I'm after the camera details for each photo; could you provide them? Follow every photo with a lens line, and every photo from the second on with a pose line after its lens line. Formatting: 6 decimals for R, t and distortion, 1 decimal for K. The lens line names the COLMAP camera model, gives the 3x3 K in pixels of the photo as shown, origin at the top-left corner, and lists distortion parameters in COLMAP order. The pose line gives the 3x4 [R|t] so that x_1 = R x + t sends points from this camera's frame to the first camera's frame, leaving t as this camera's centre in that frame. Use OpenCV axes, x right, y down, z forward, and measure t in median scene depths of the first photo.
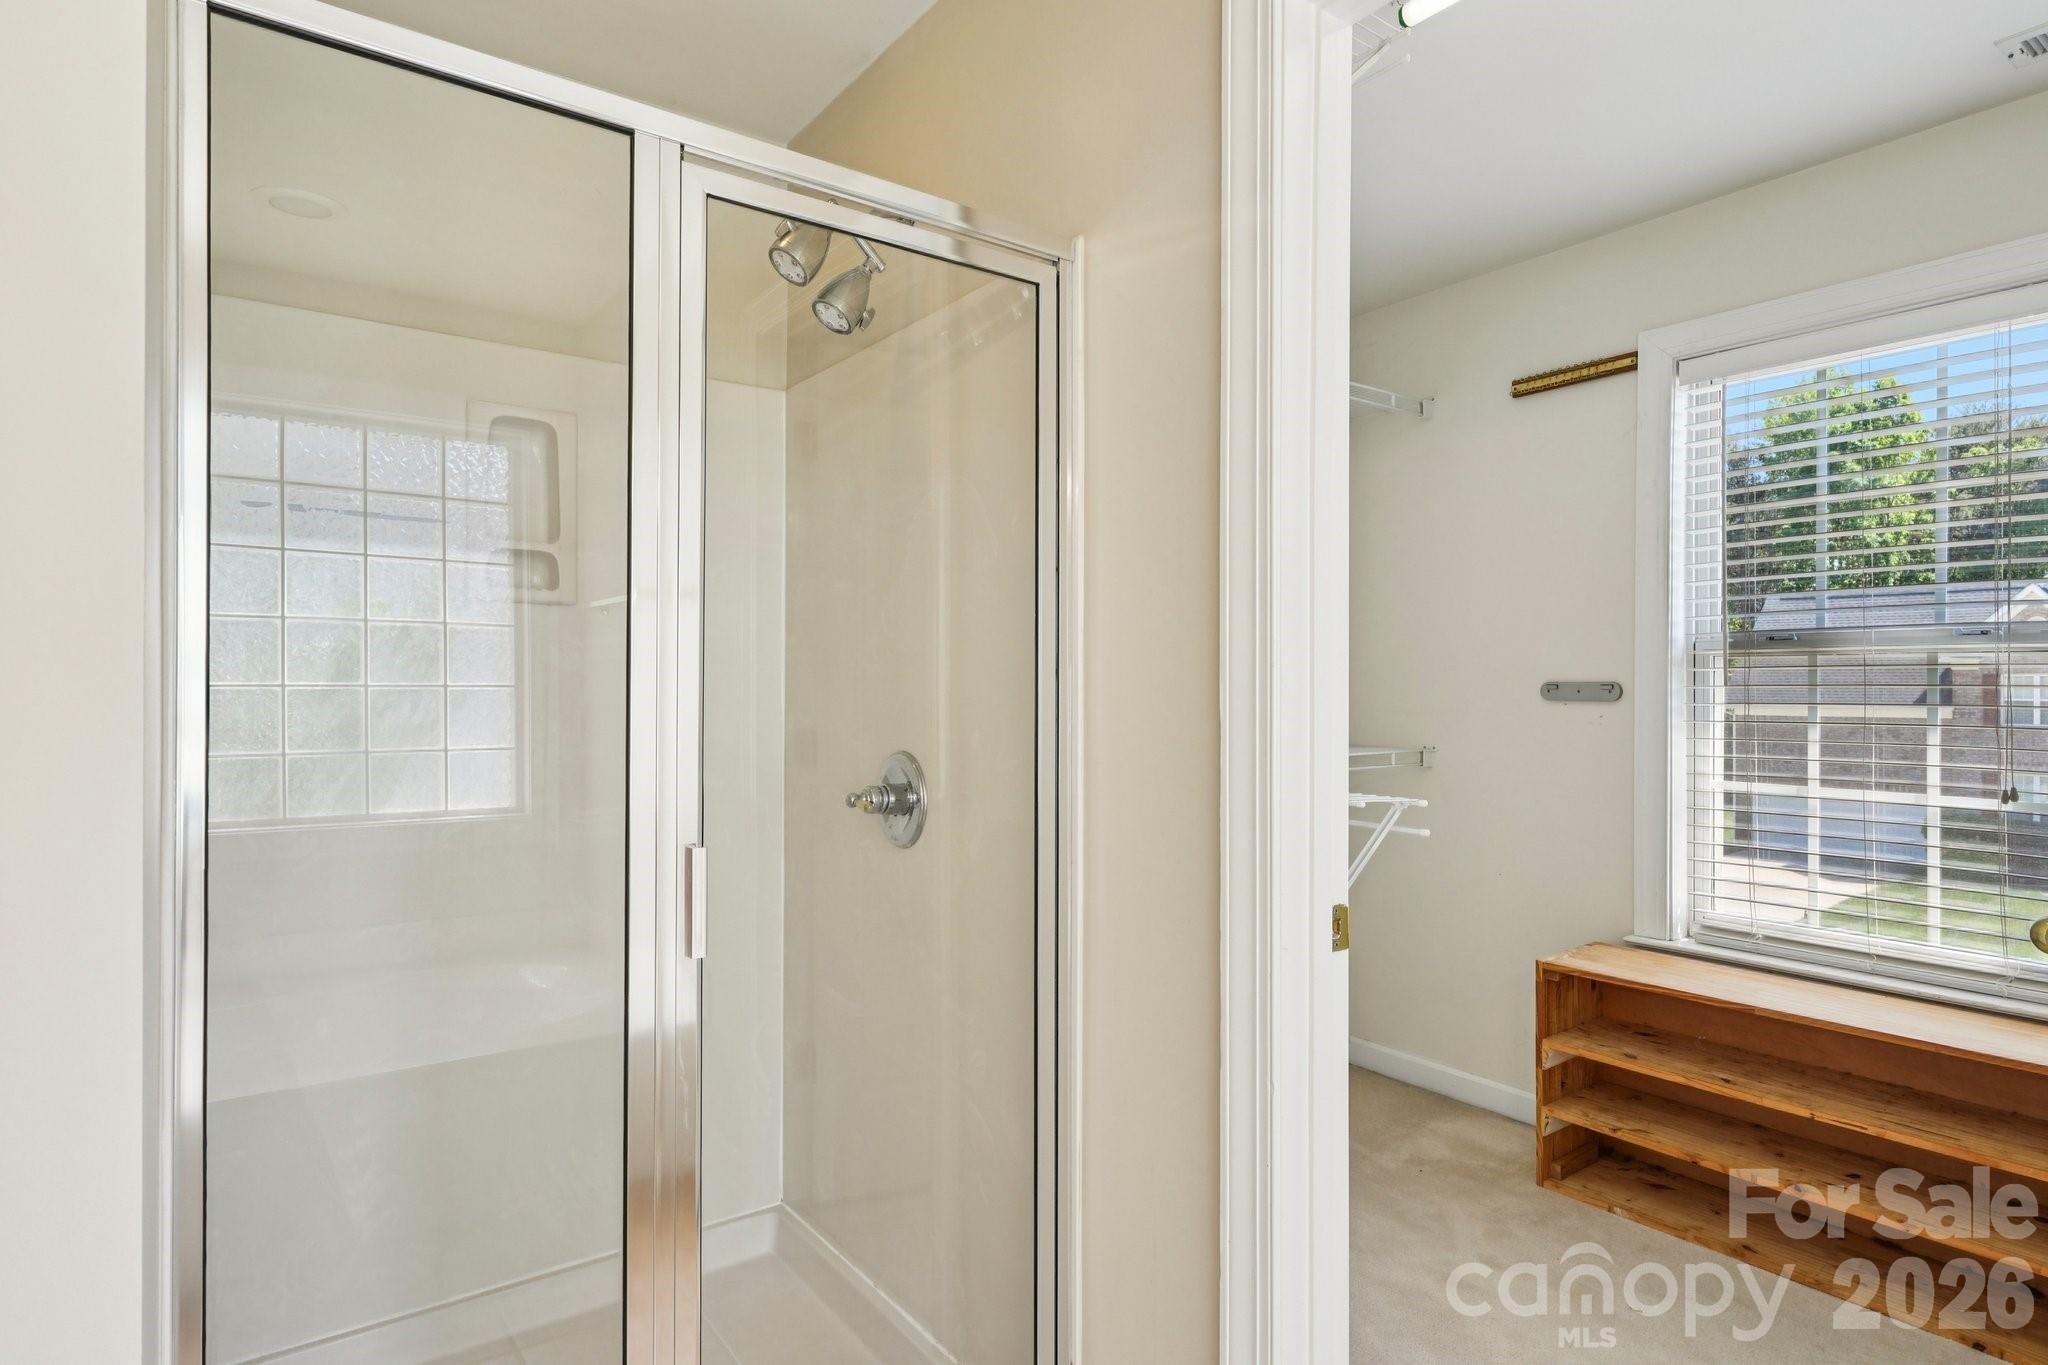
lens RADIAL K [[1079.6, 0, 1052.9], [0, 1079.6, 694.2], [0, 0, 1]] dist [0.001285, 0.000978]
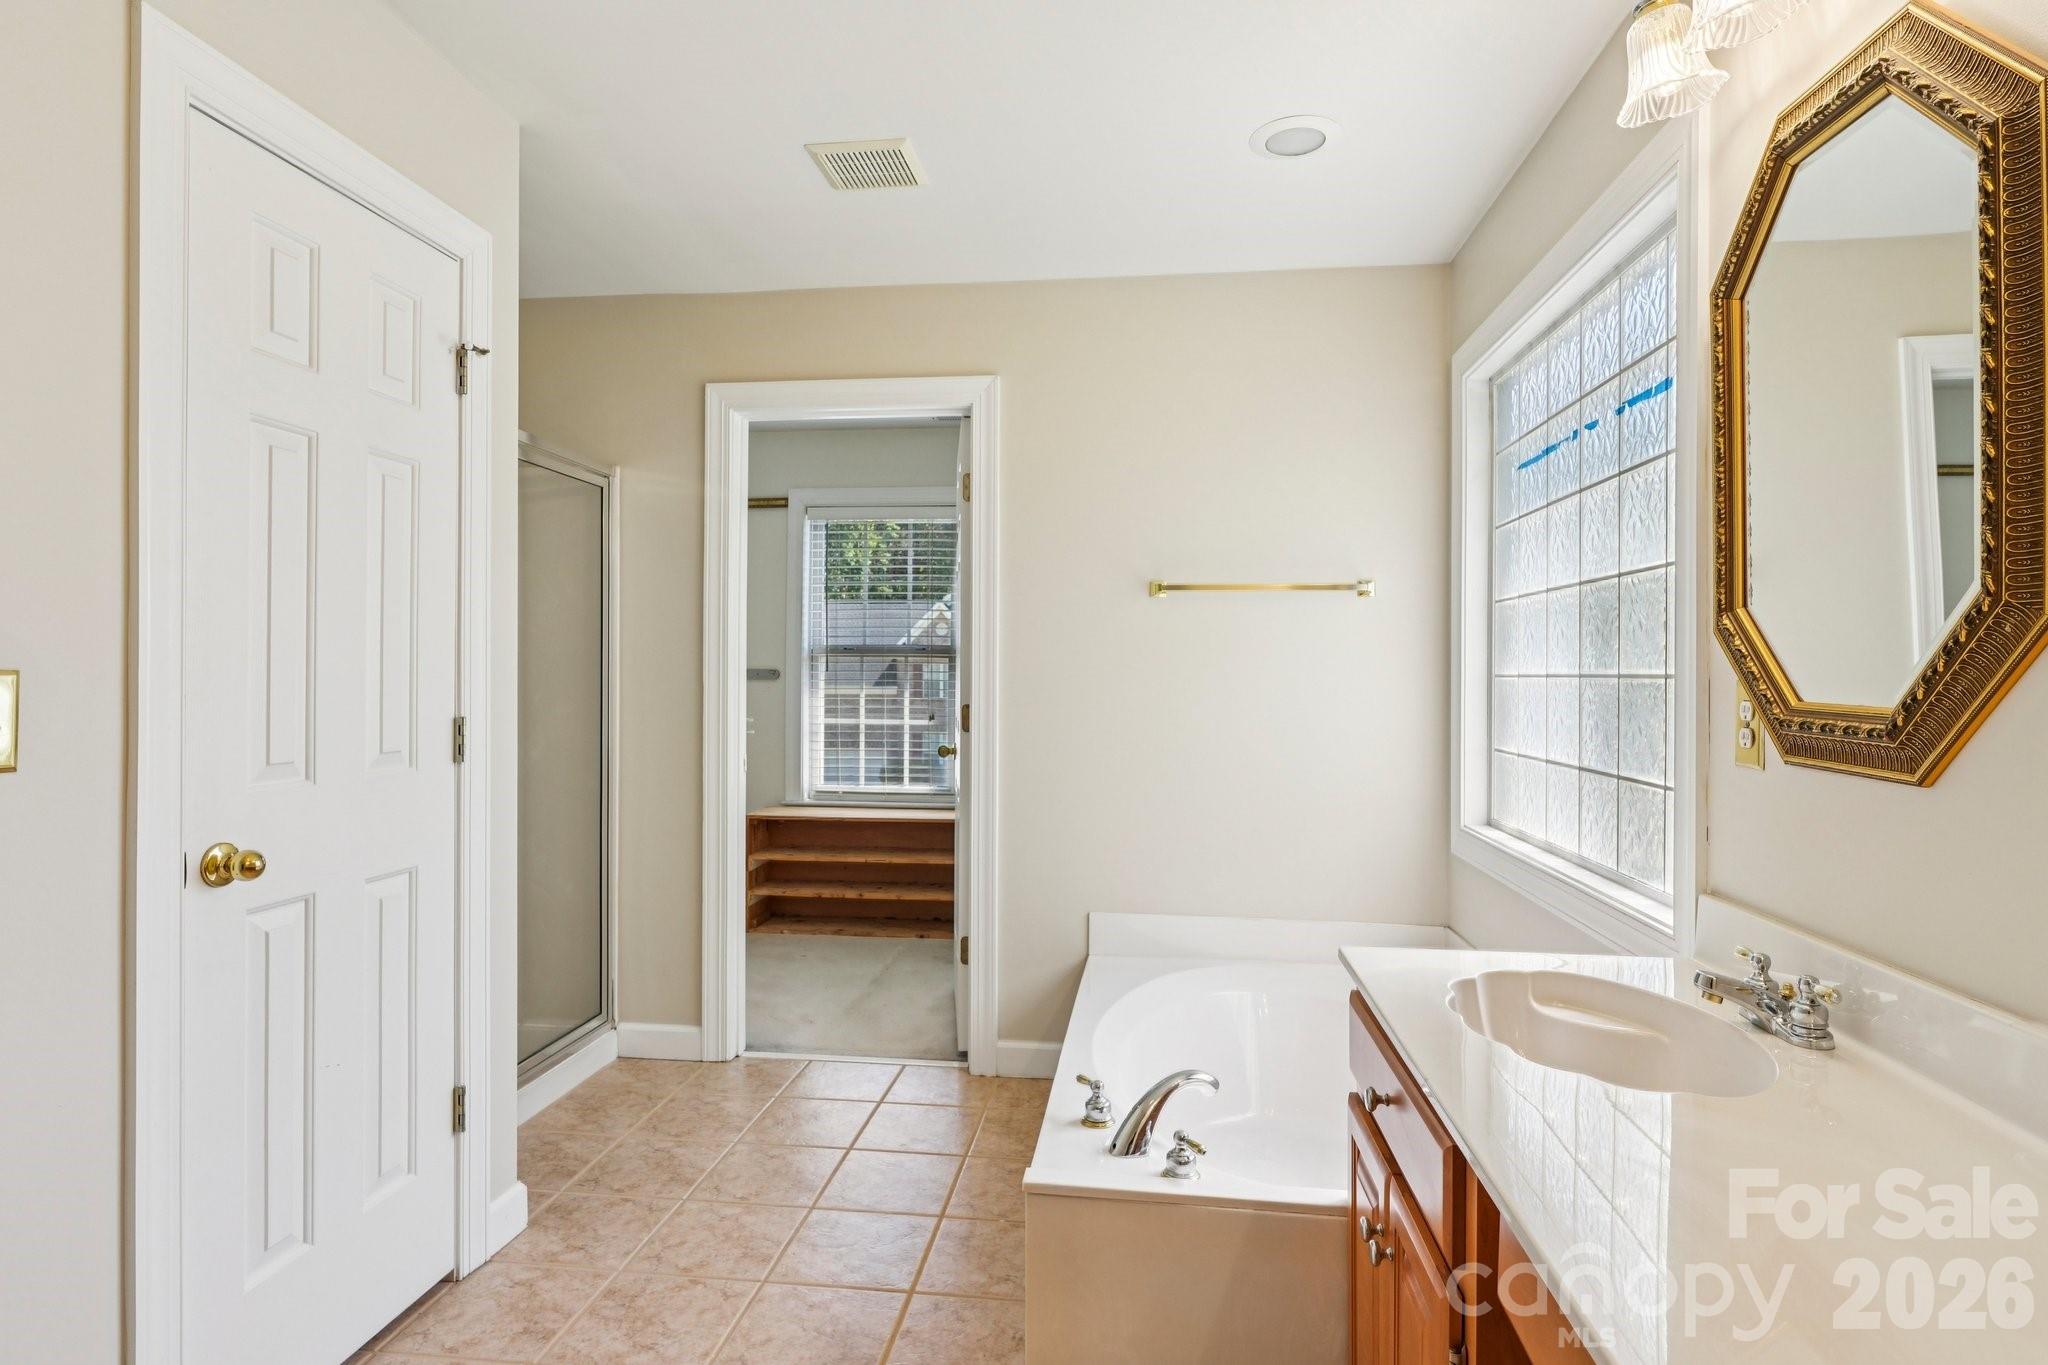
lens RADIAL K [[1079.6, 0, 1031.3], [0, 1079.6, 663.7], [0, 0, 1]] dist [0.001285, 0.000978]
pose [[0.675800, 0.009539, 0.737023, -0.624468], [-0.004992, 0.999953, -0.008365, -0.007896], [-0.737068, 0.001974, 0.675816, -0.666745]]
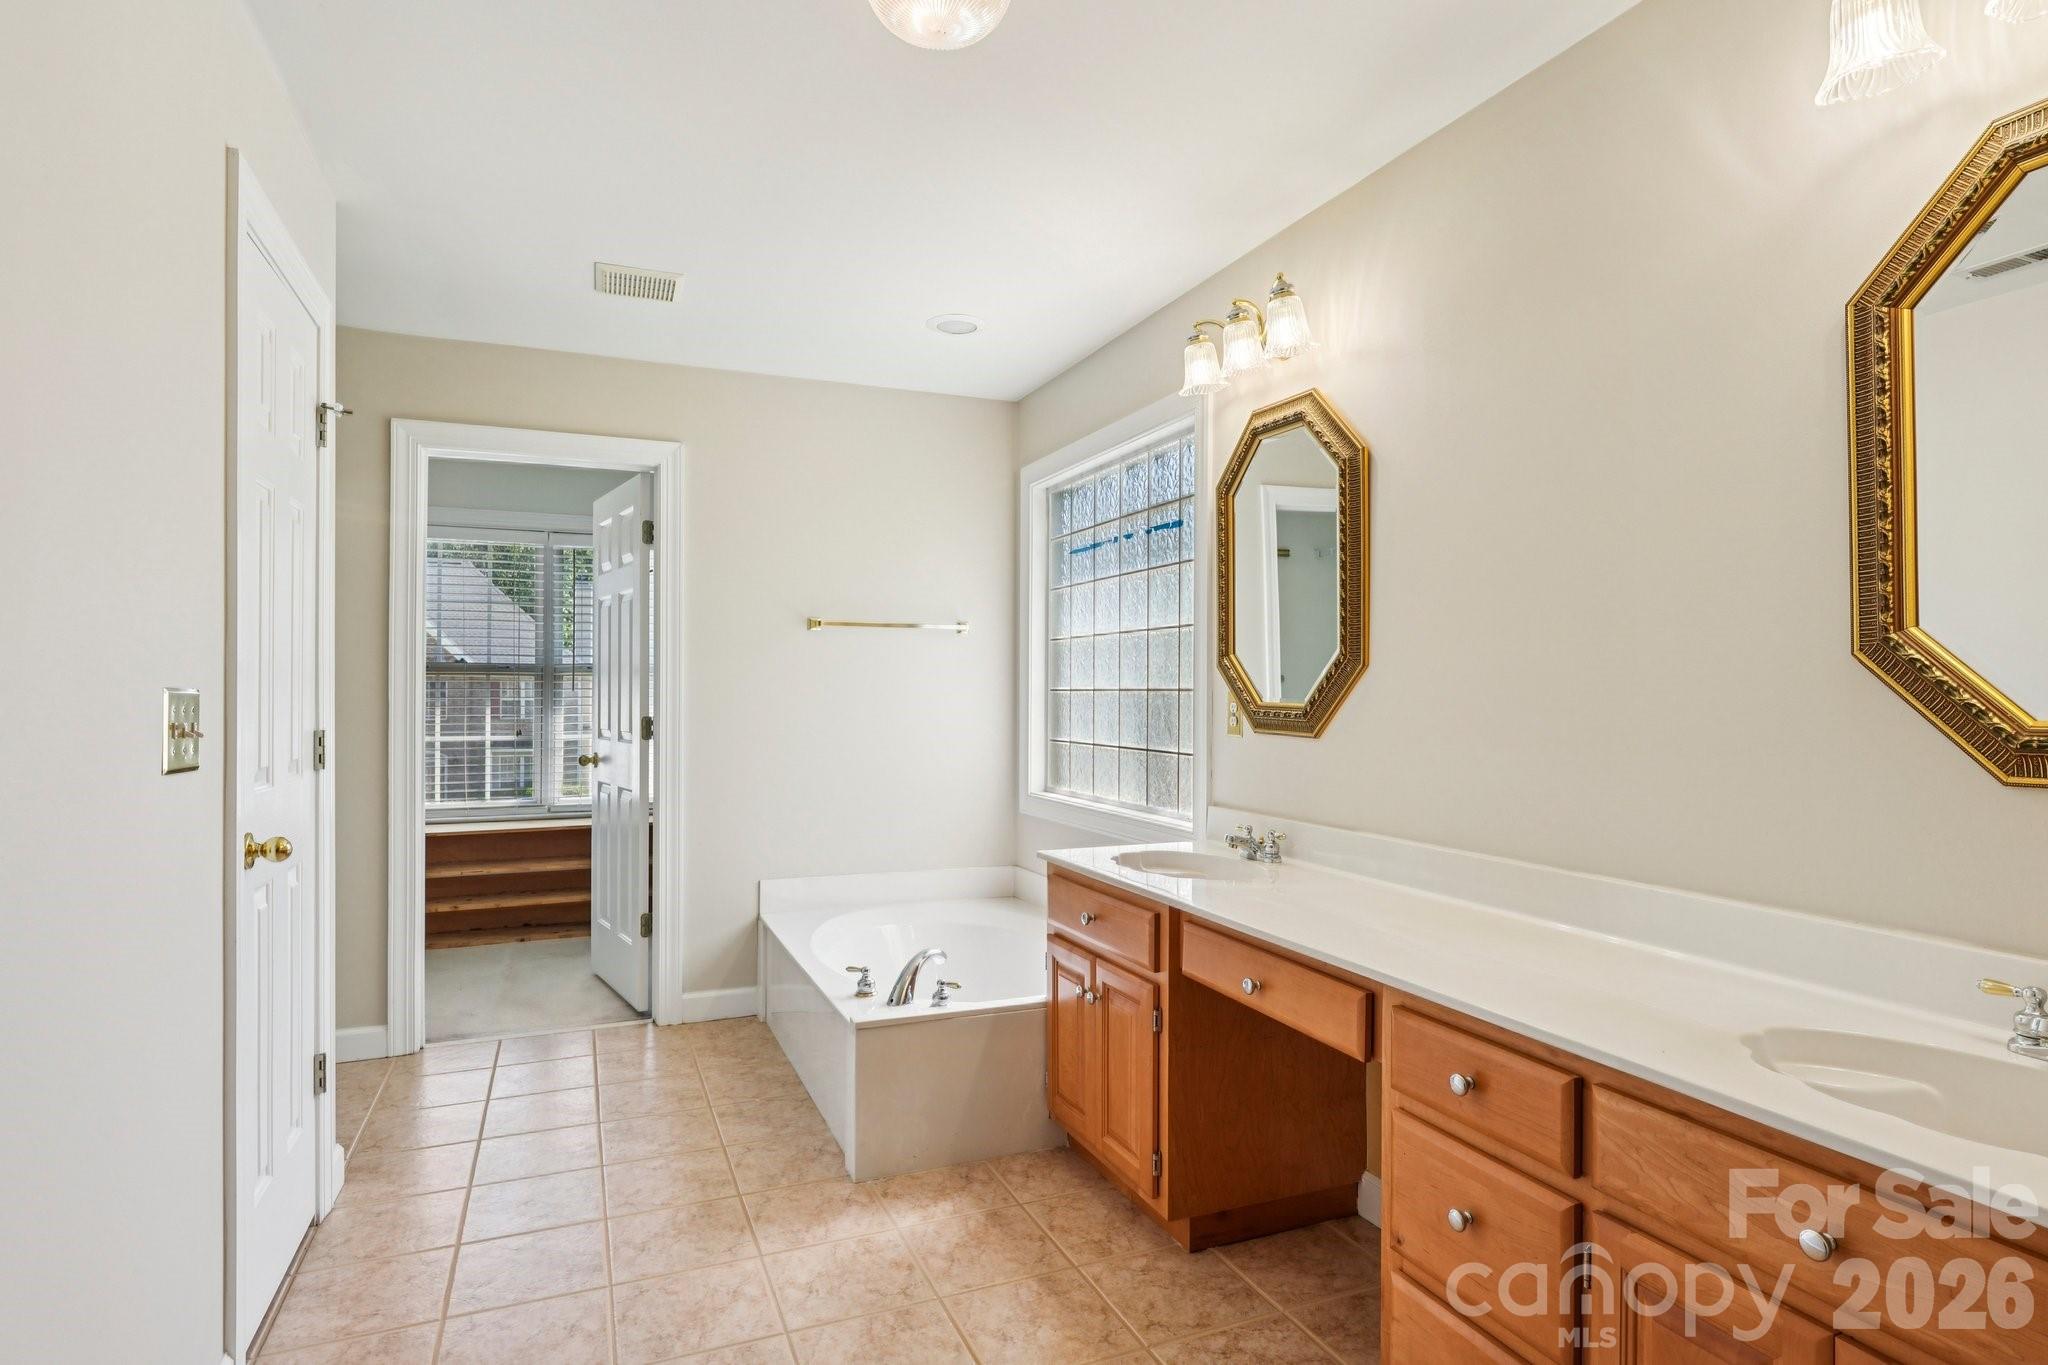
lens RADIAL K [[1079.6, 0, 1024.0], [0, 1079.6, 688.7], [0, 0, 1]] dist [0.001285, 0.000978]
pose [[0.222470, 0.001654, 0.974938, -1.091755], [-0.000453, 0.999999, -0.001593, -0.006873], [-0.974939, -0.000088, 0.222471, -0.594217]]
